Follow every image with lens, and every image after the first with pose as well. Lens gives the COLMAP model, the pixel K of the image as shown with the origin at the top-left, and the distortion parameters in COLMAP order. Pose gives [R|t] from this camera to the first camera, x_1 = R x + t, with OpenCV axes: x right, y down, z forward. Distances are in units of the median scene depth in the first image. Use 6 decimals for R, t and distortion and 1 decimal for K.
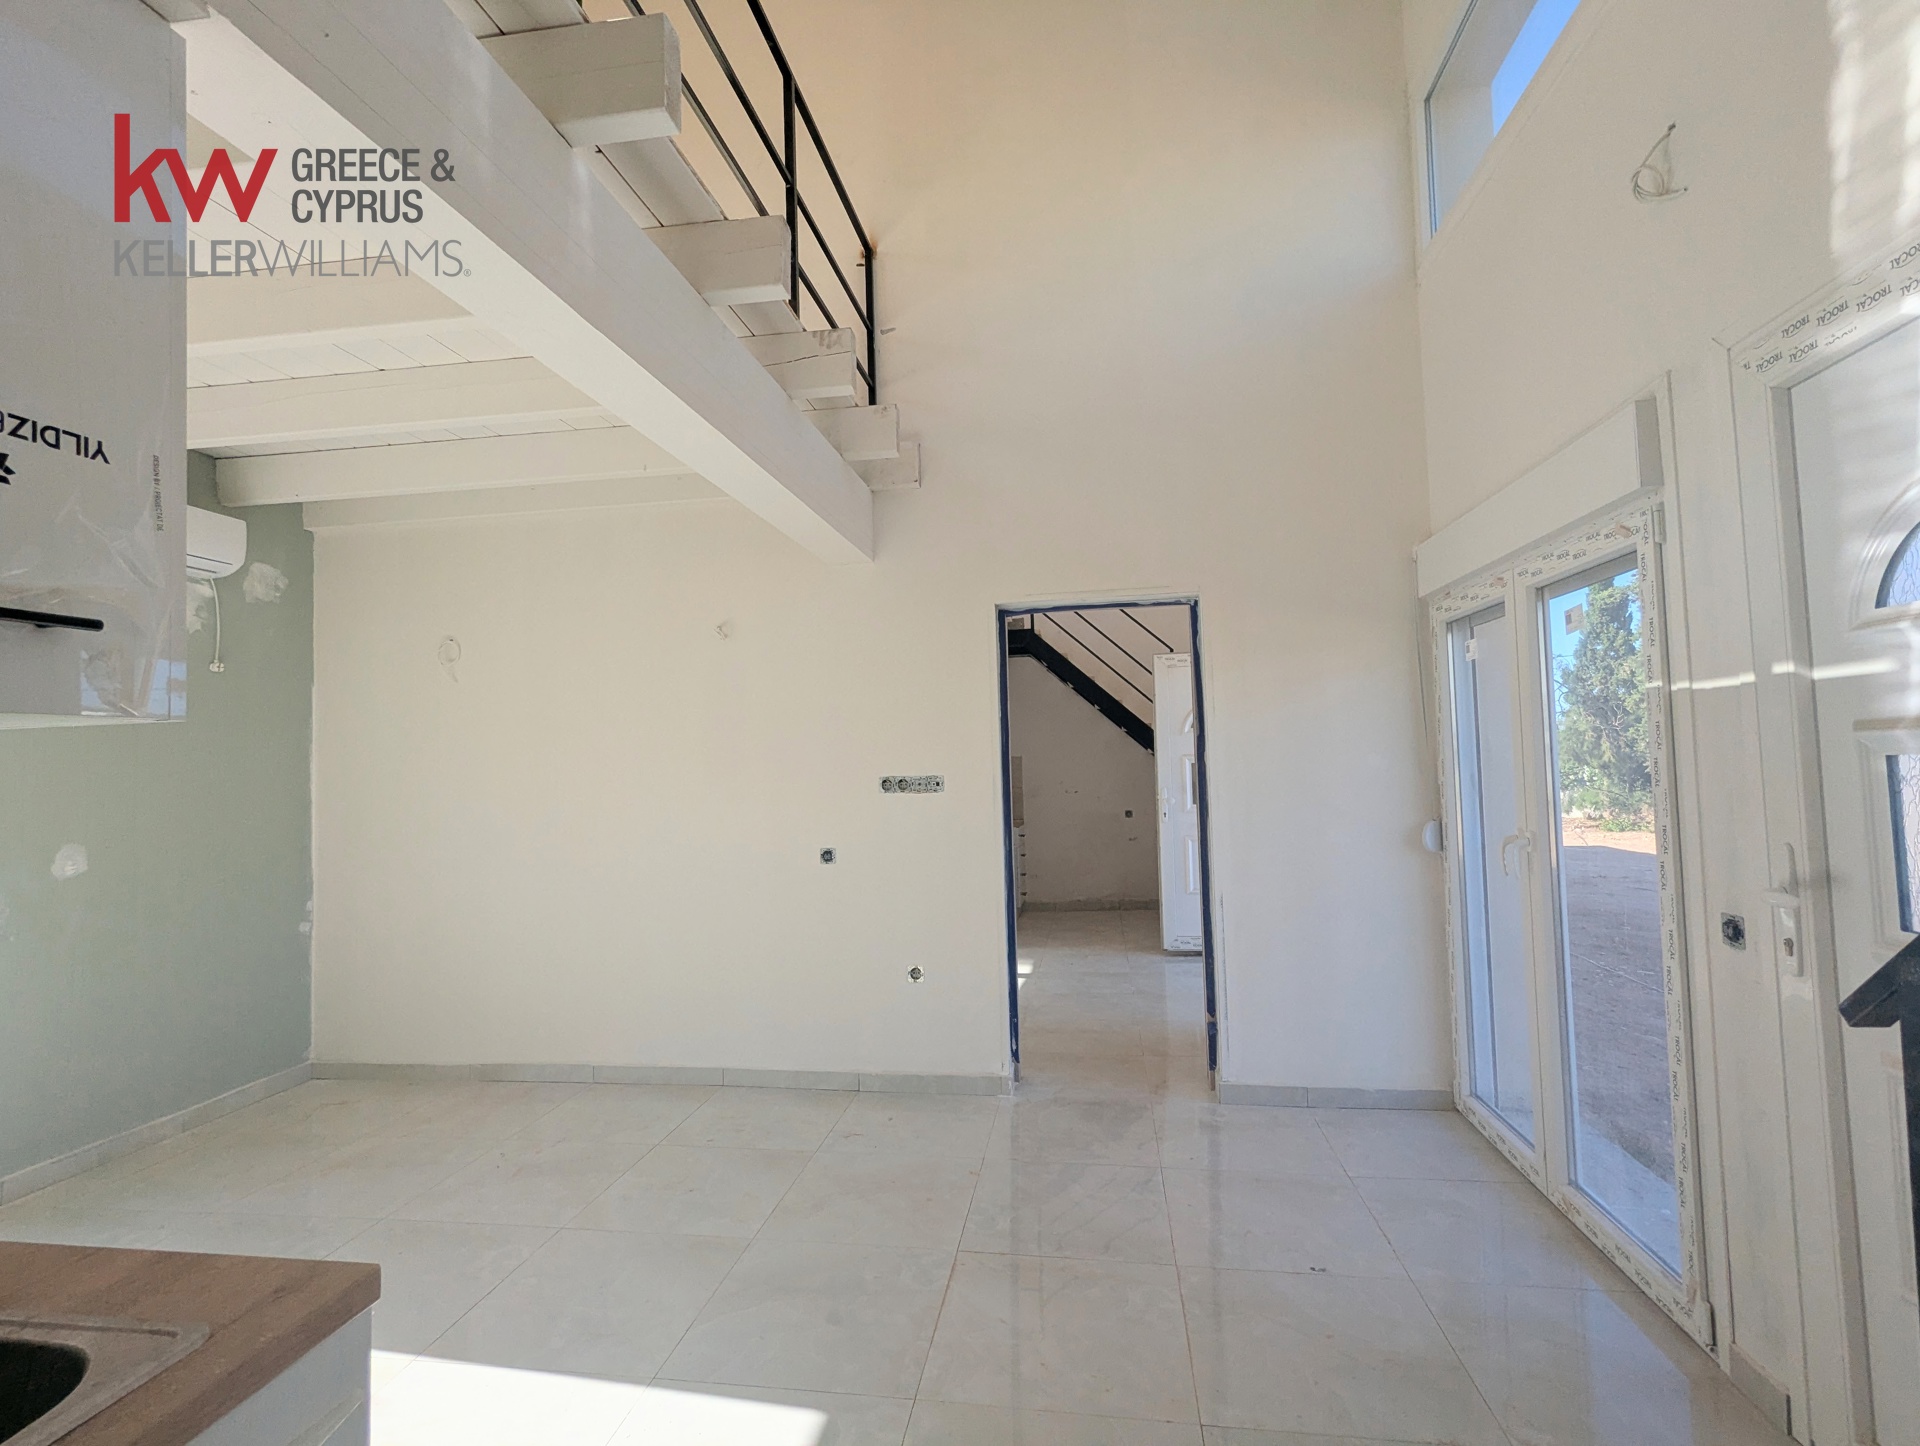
lens RADIAL K [[935.7, 0, 960.0], [0, 935.7, 723.0], [0, 0, 1]] dist [0.001190, -0.000447]
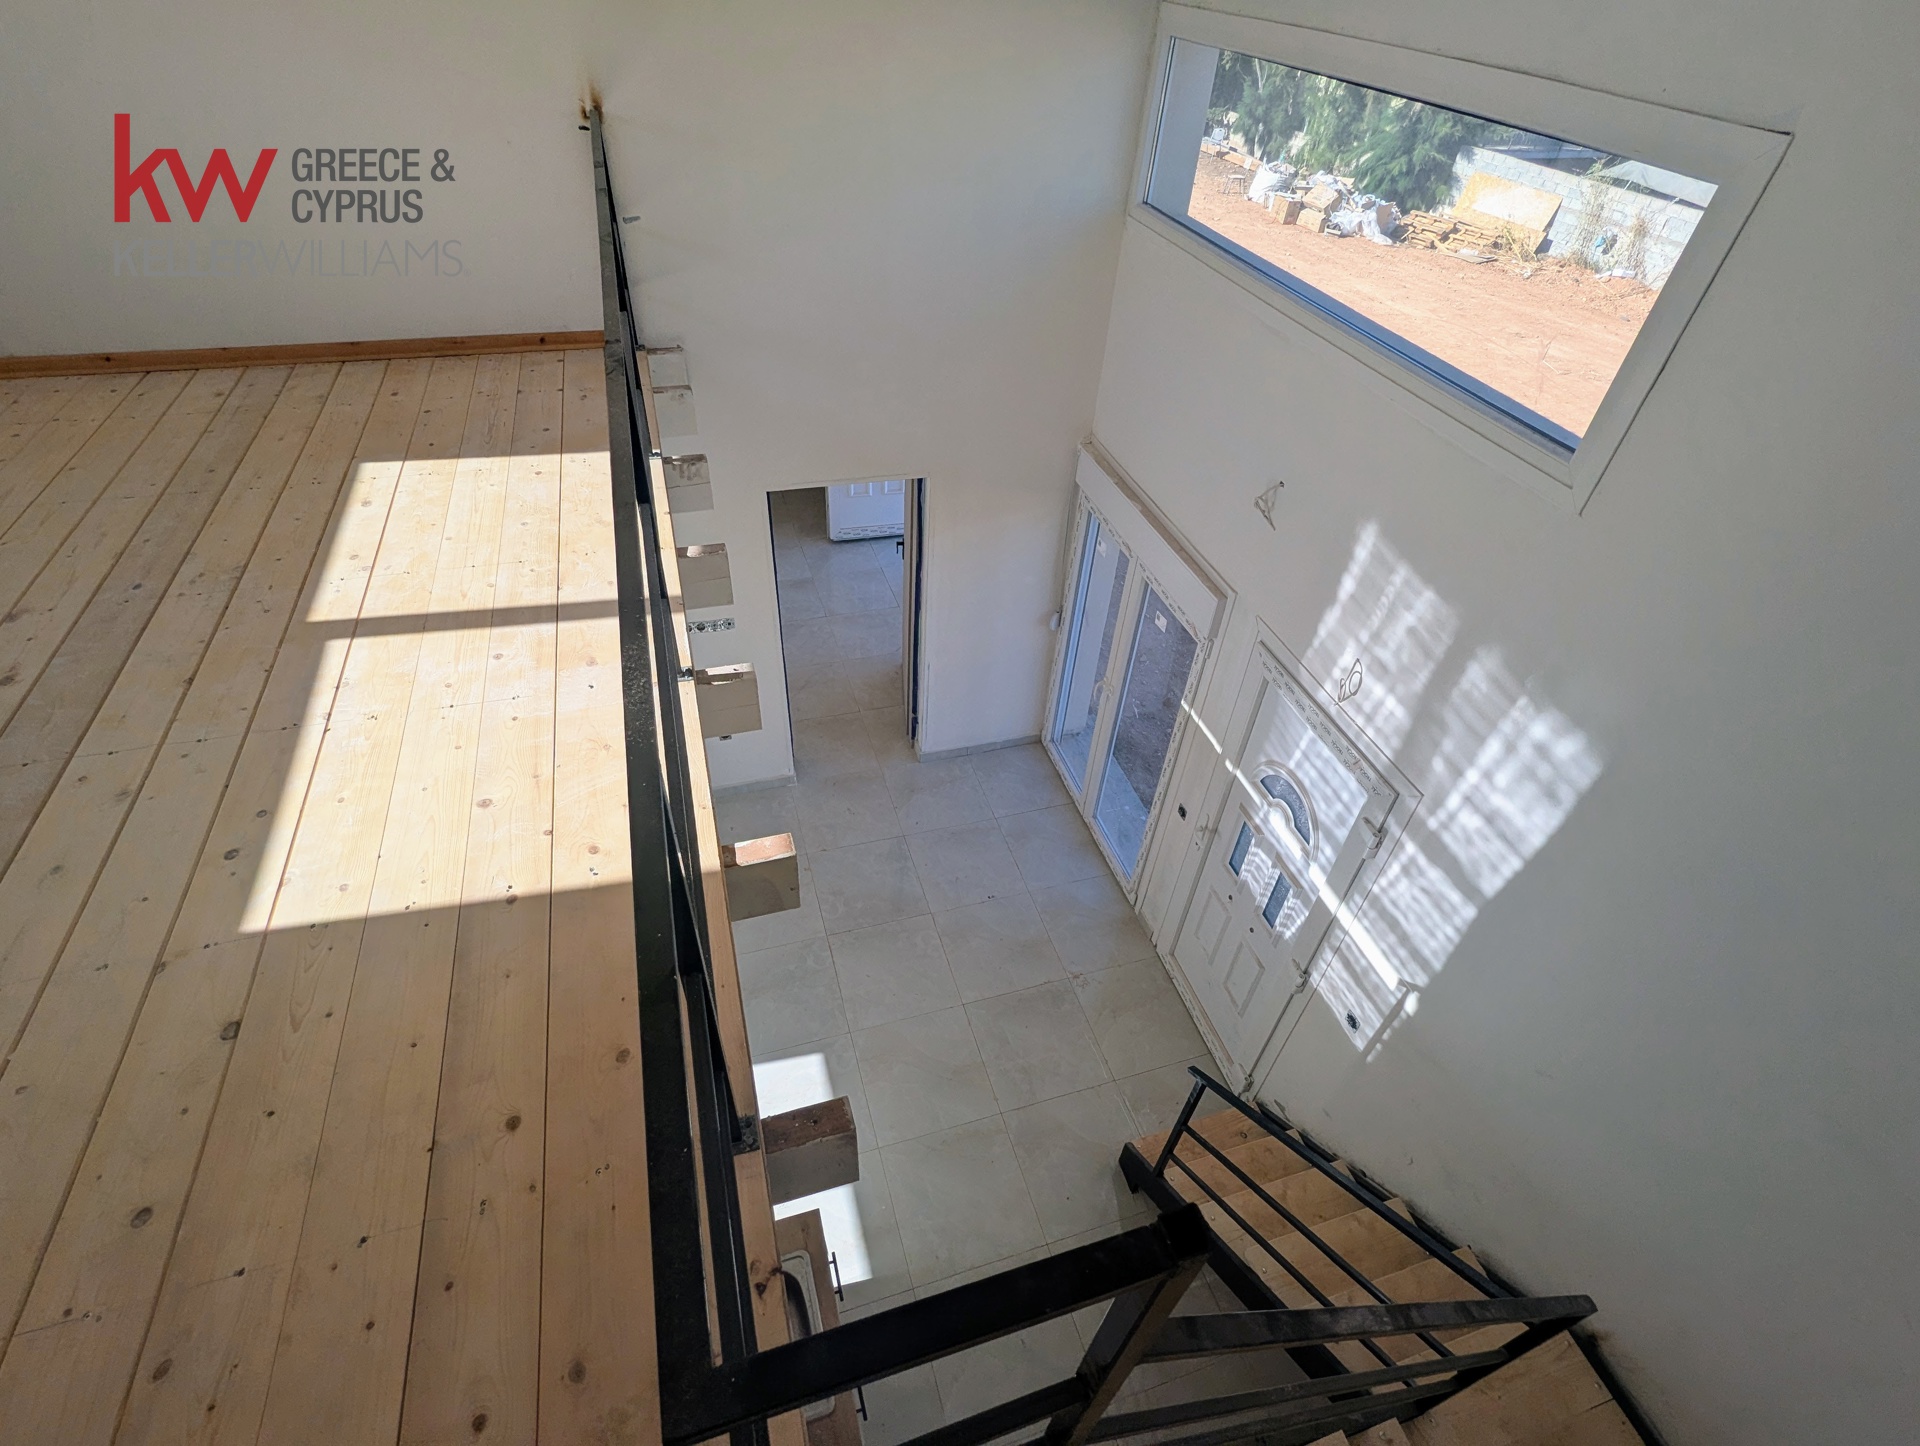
lens RADIAL K [[909.7, 0, 957.8], [0, 909.7, 729.6], [0, 0, 1]] dist [-0.005549, 0.005103]
pose [[0.897762, -0.236525, 0.371591, -0.292676], [-0.096799, 0.717040, 0.690277, -0.866253], [-0.429713, -0.655674, 0.620836, -0.031425]]
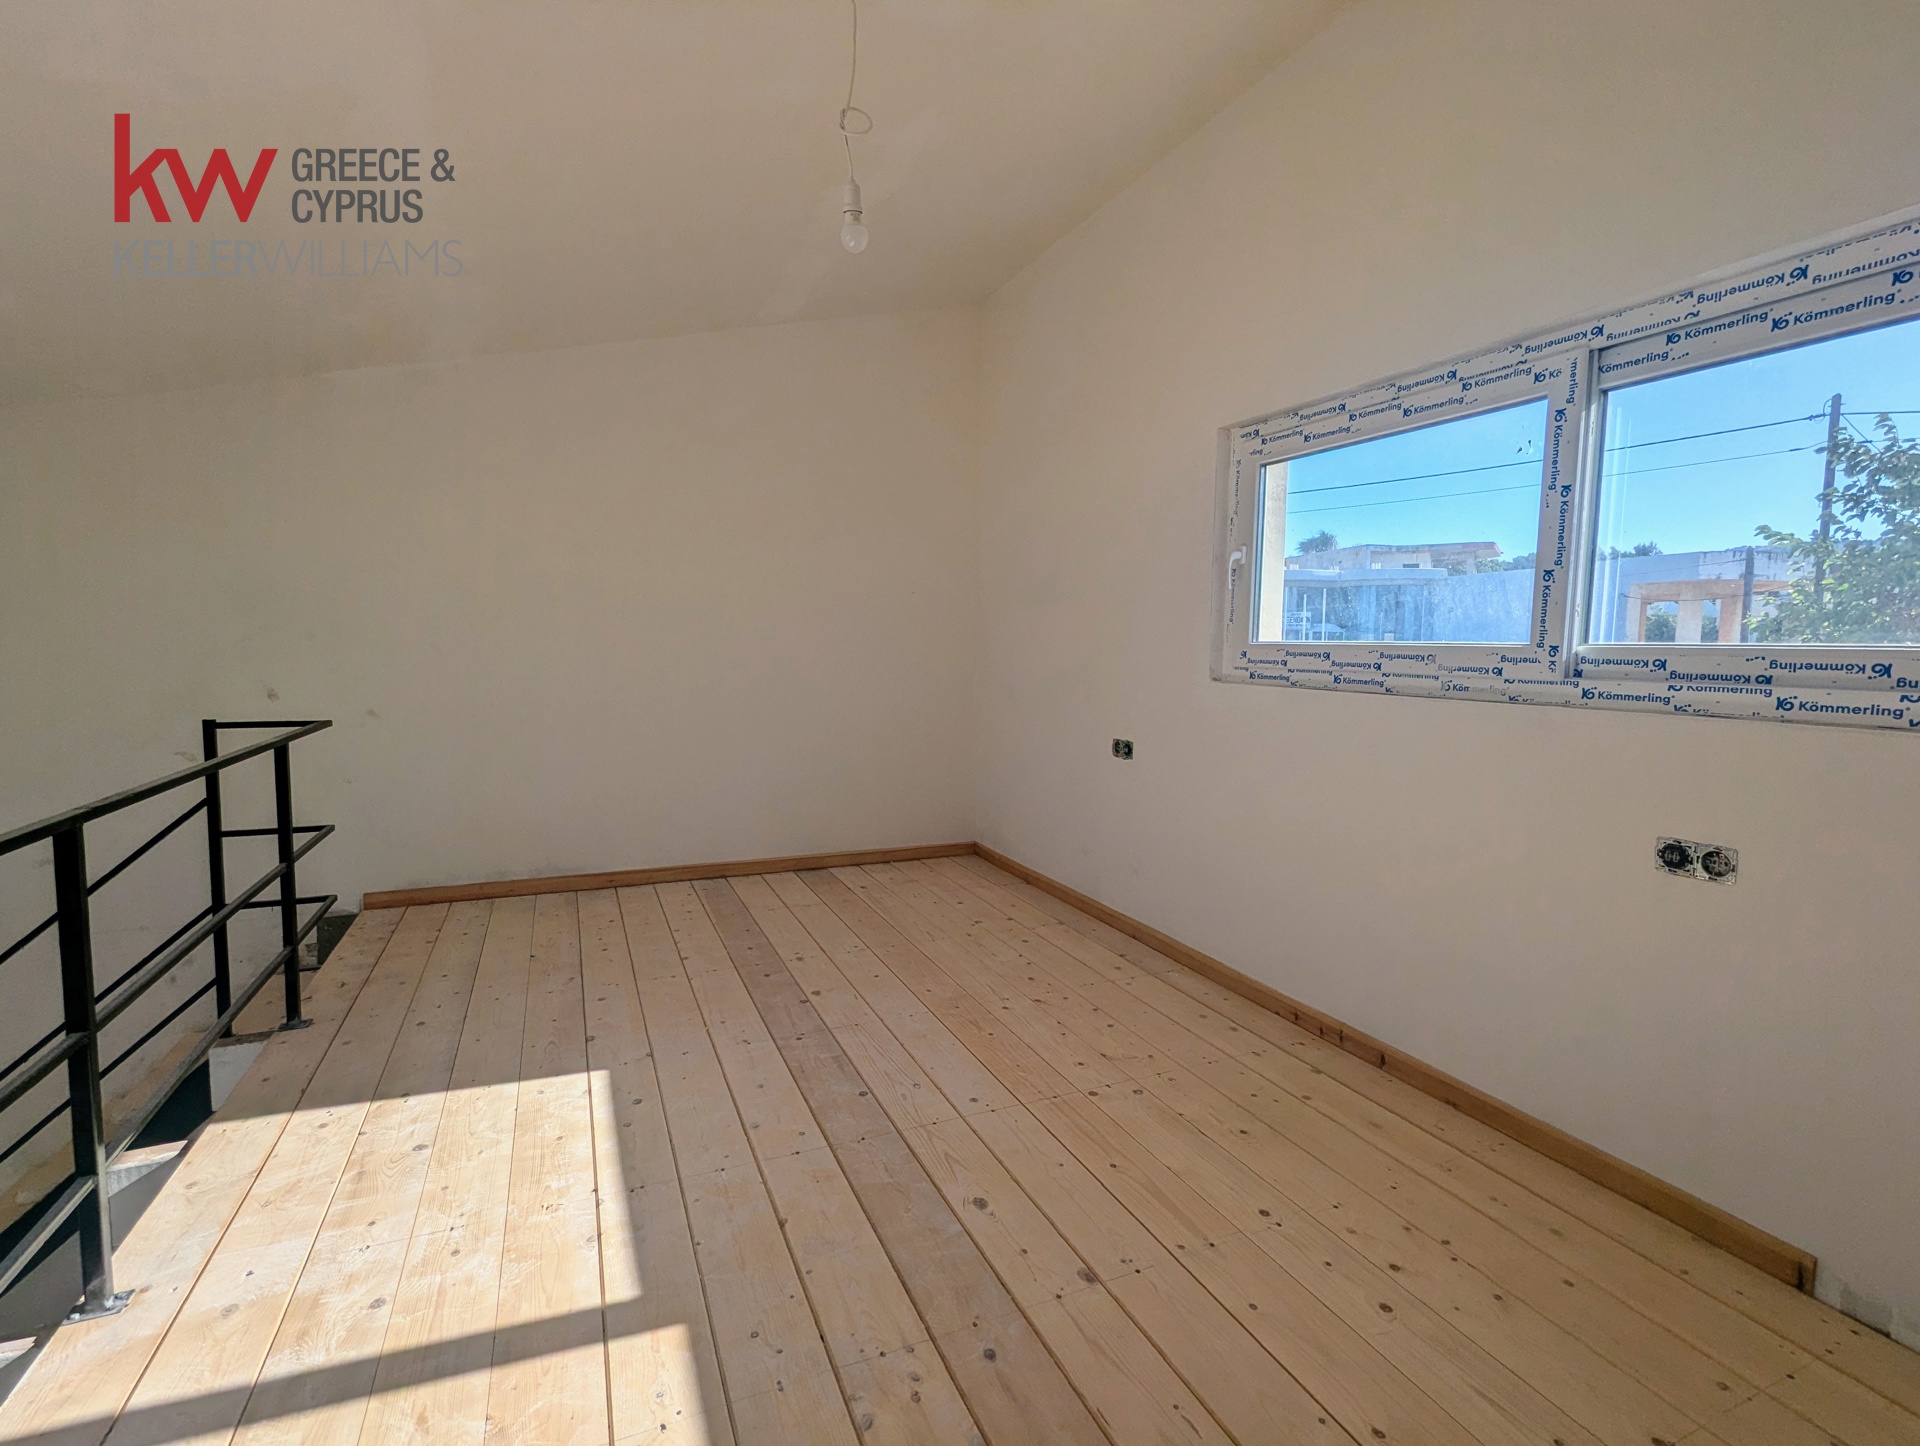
lens RADIAL K [[923.0, 0, 950.3], [0, 923.0, 728.7], [0, 0, 1]] dist [0.013490, 0.000378]
pose [[-0.852049, 0.058385, -0.520195, -0.355674], [0.026321, 0.997282, 0.068819, -0.711421], [0.522799, 0.044945, -0.851270, 1.145938]]
